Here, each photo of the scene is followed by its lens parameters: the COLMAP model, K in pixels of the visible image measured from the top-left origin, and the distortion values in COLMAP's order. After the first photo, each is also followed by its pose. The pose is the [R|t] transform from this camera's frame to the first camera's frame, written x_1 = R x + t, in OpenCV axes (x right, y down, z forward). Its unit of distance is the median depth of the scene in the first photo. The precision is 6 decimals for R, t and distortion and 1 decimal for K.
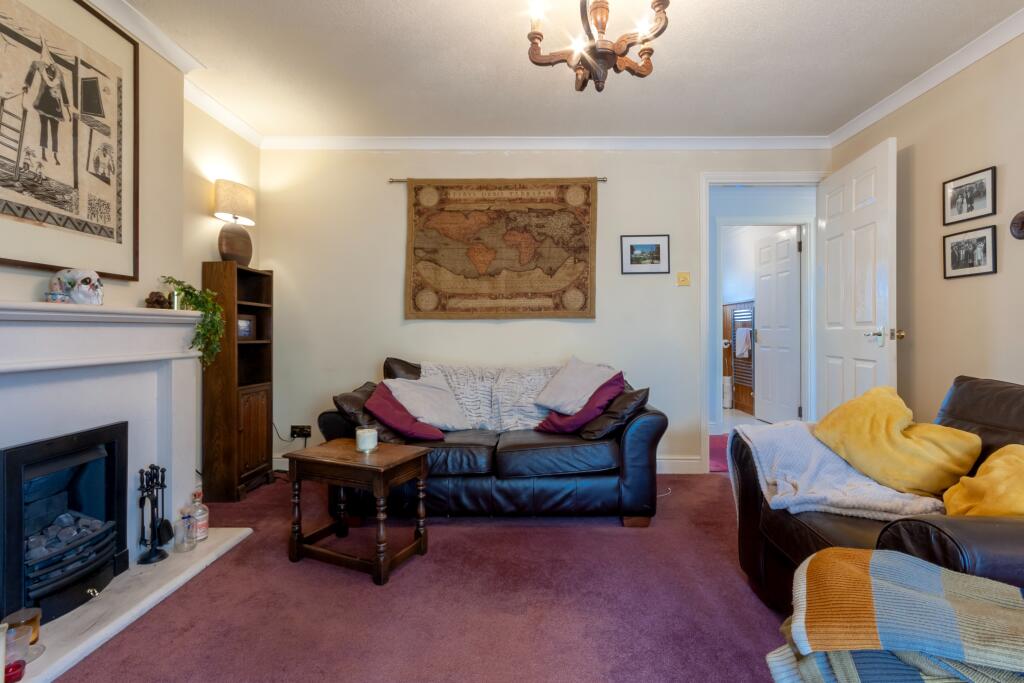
lens RADIAL K [[479.8, 0, 513.1], [0, 479.8, 330.2], [0, 0, 1]] dist [-0.001637, -0.000297]
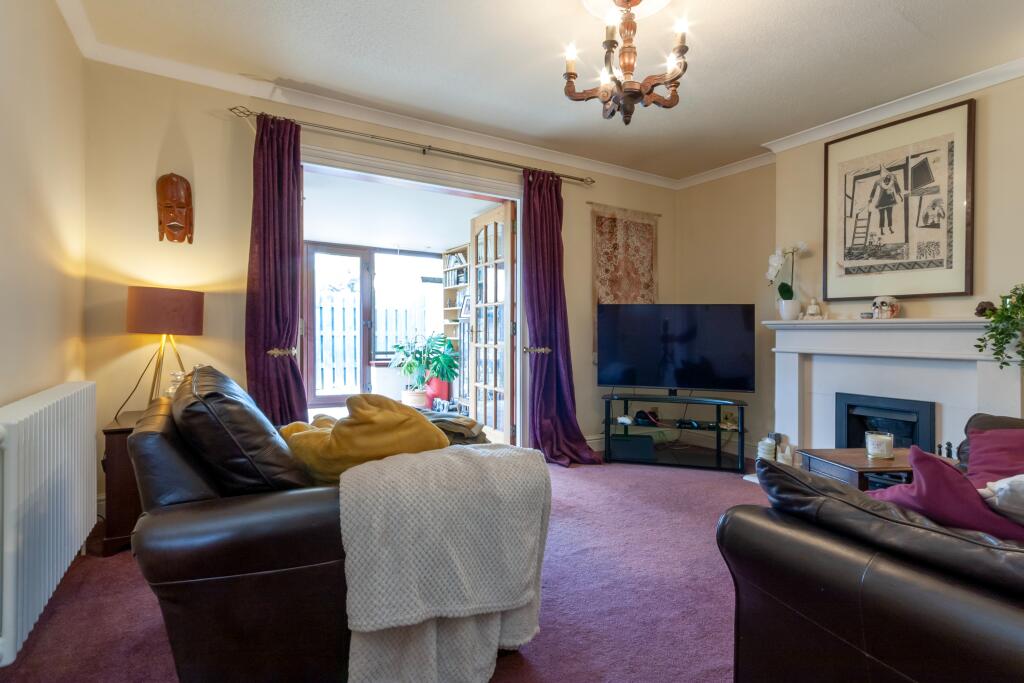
lens RADIAL K [[479.8, 0, 513.1], [0, 479.8, 330.2], [0, 0, 1]] dist [-0.001637, -0.000297]
pose [[-0.825109, 0.003955, -0.564960, 1.014705], [0.004268, 0.999991, 0.000767, -0.020470], [0.564958, -0.001778, -0.825118, 1.570077]]
